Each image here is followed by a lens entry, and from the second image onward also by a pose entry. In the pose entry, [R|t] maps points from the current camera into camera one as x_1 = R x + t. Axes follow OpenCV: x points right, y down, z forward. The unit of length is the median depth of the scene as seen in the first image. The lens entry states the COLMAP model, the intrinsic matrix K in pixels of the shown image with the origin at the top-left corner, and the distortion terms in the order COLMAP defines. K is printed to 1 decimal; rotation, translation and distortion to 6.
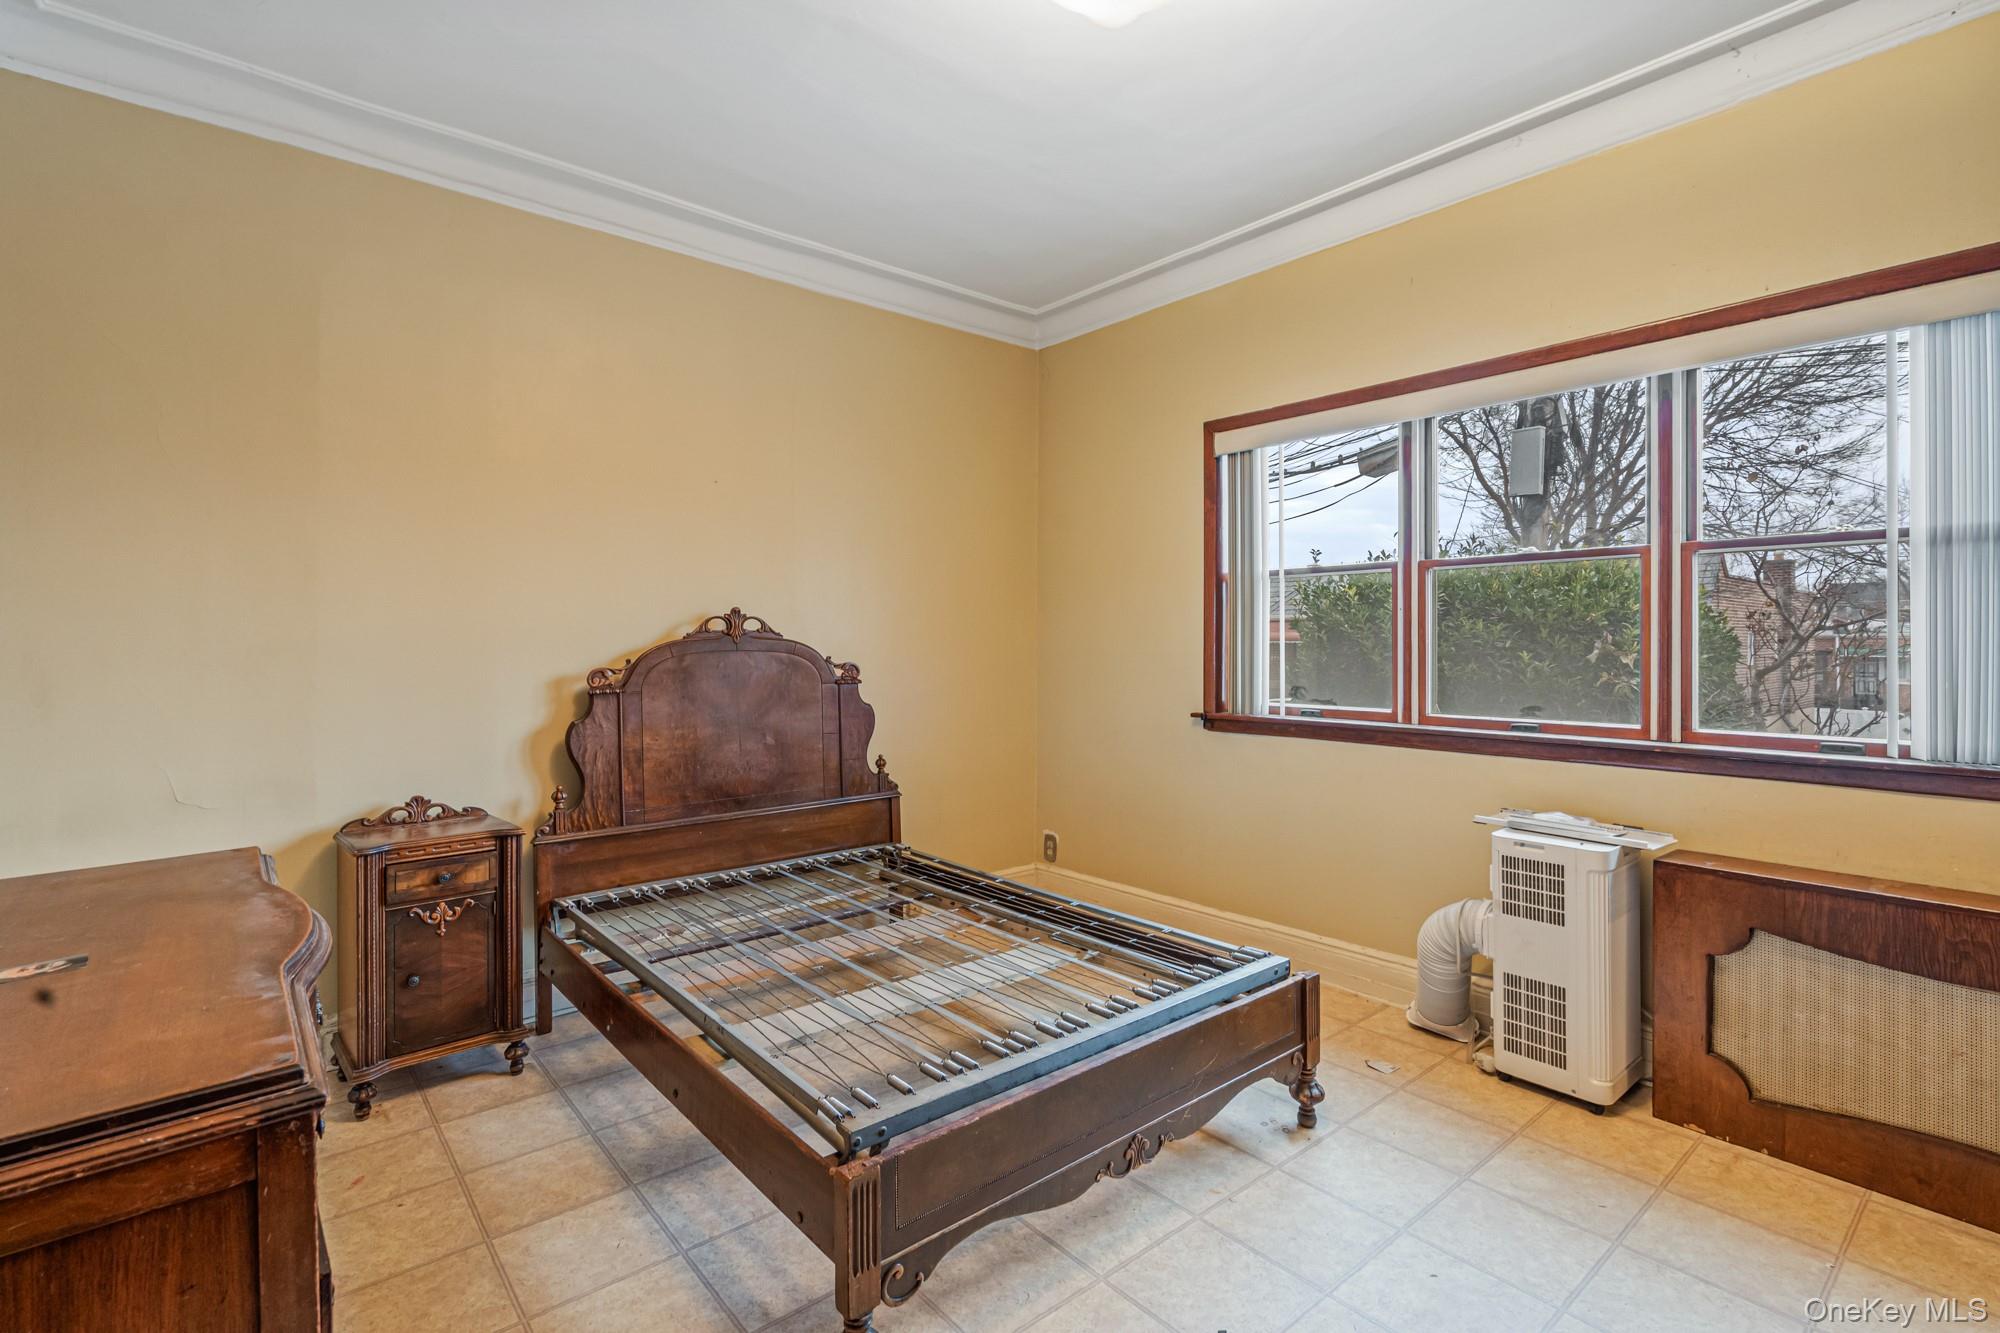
lens RADIAL K [[923.1, 0, 999.5], [0, 923.1, 651.6], [0, 0, 1]] dist [0.005182, 0.000377]
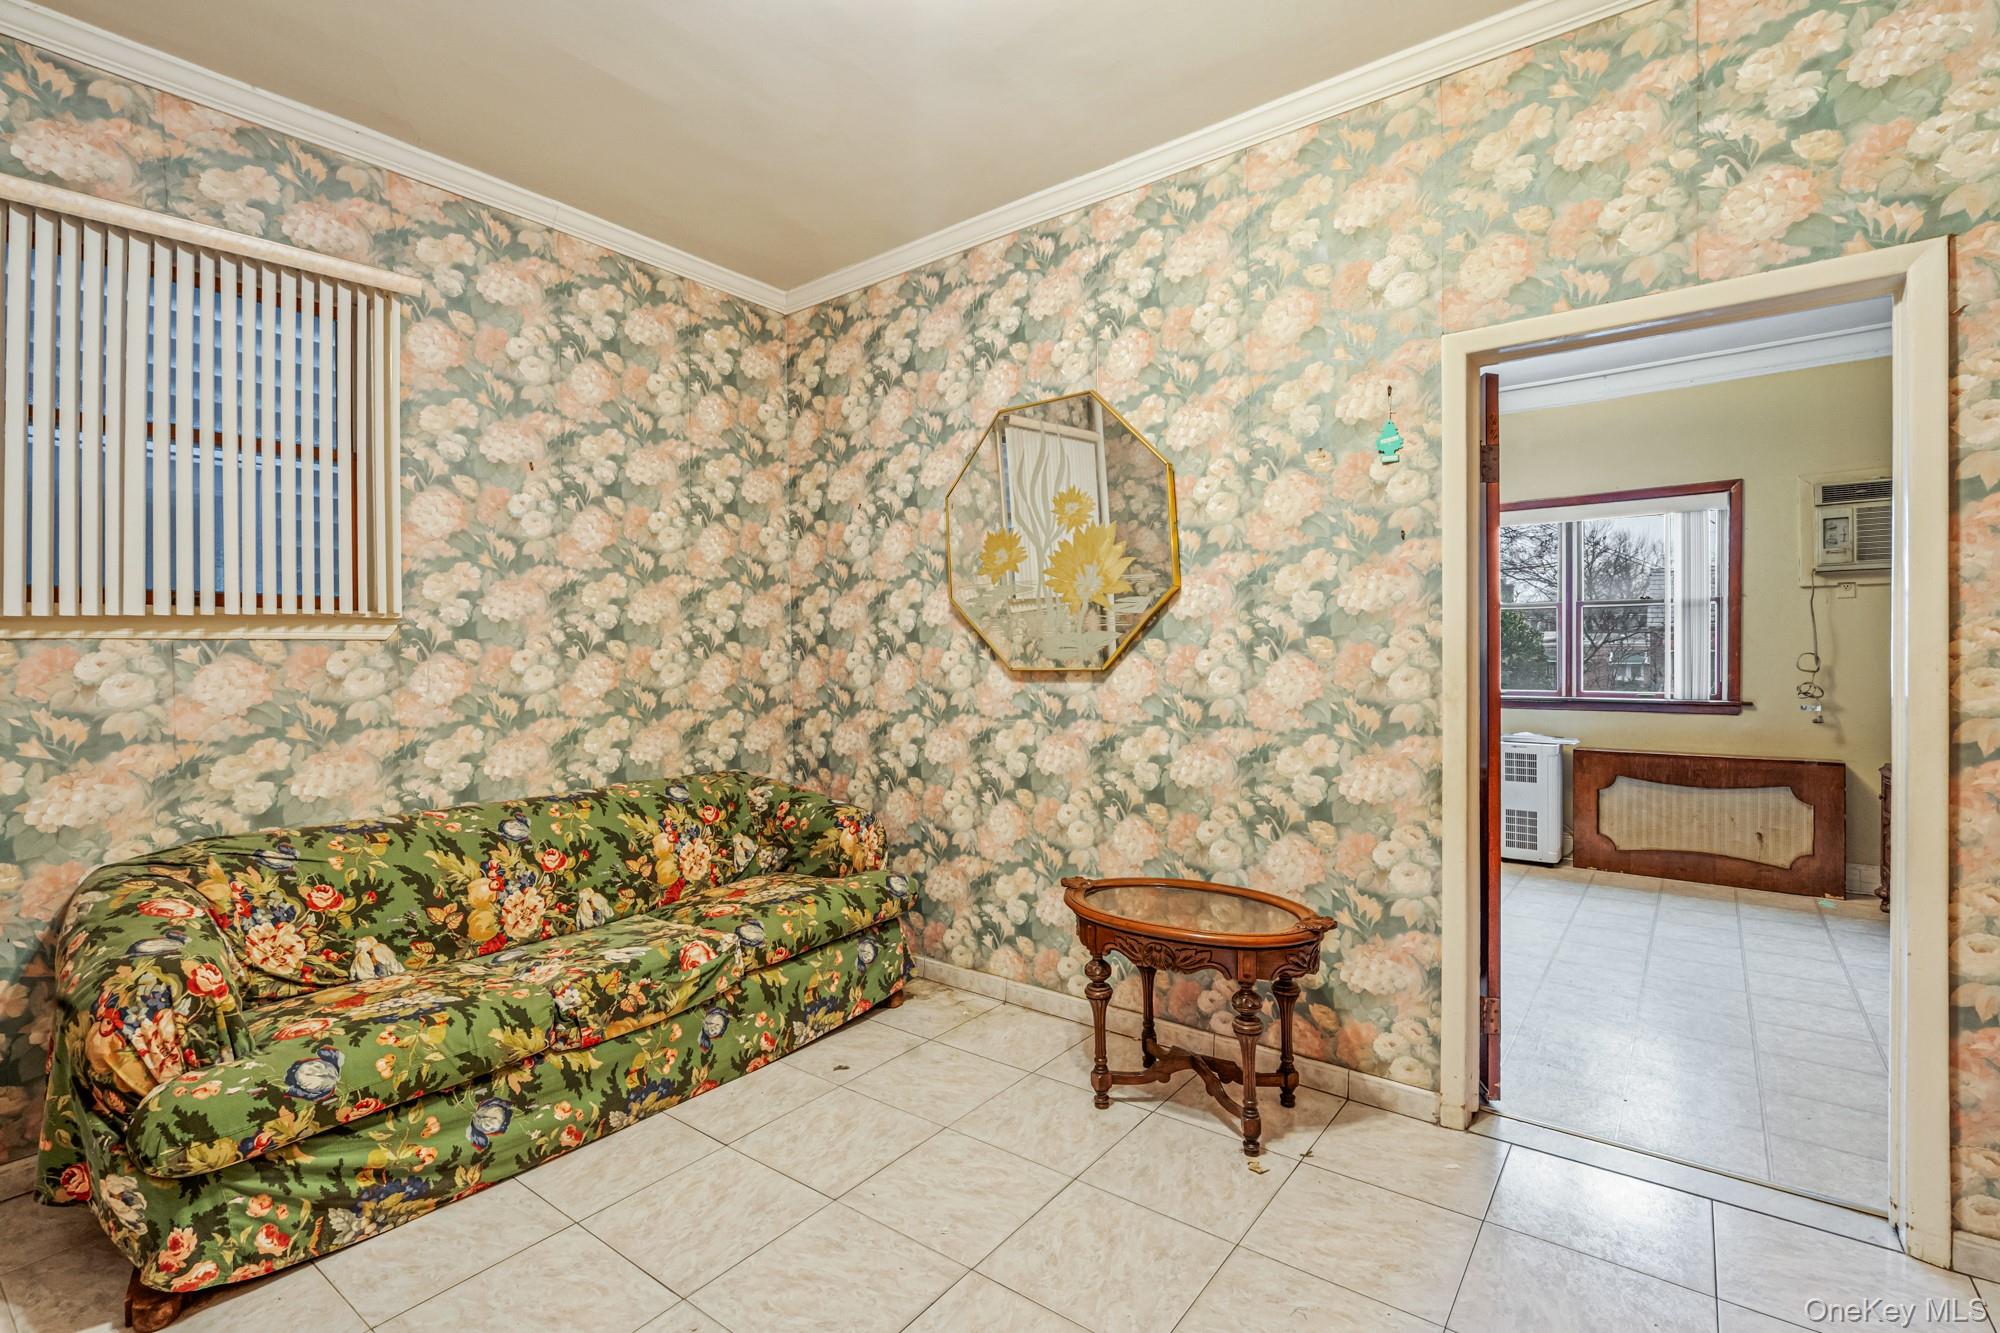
lens RADIAL K [[923.1, 0, 1000.8], [0, 923.1, 663.5], [0, 0, 1]] dist [0.005182, 0.000377]
pose [[0.976774, -0.000783, 0.214269, -1.055786], [0.001313, 0.999996, -0.002332, 0.024031], [-0.214267, 0.002559, 0.976772, -0.823701]]
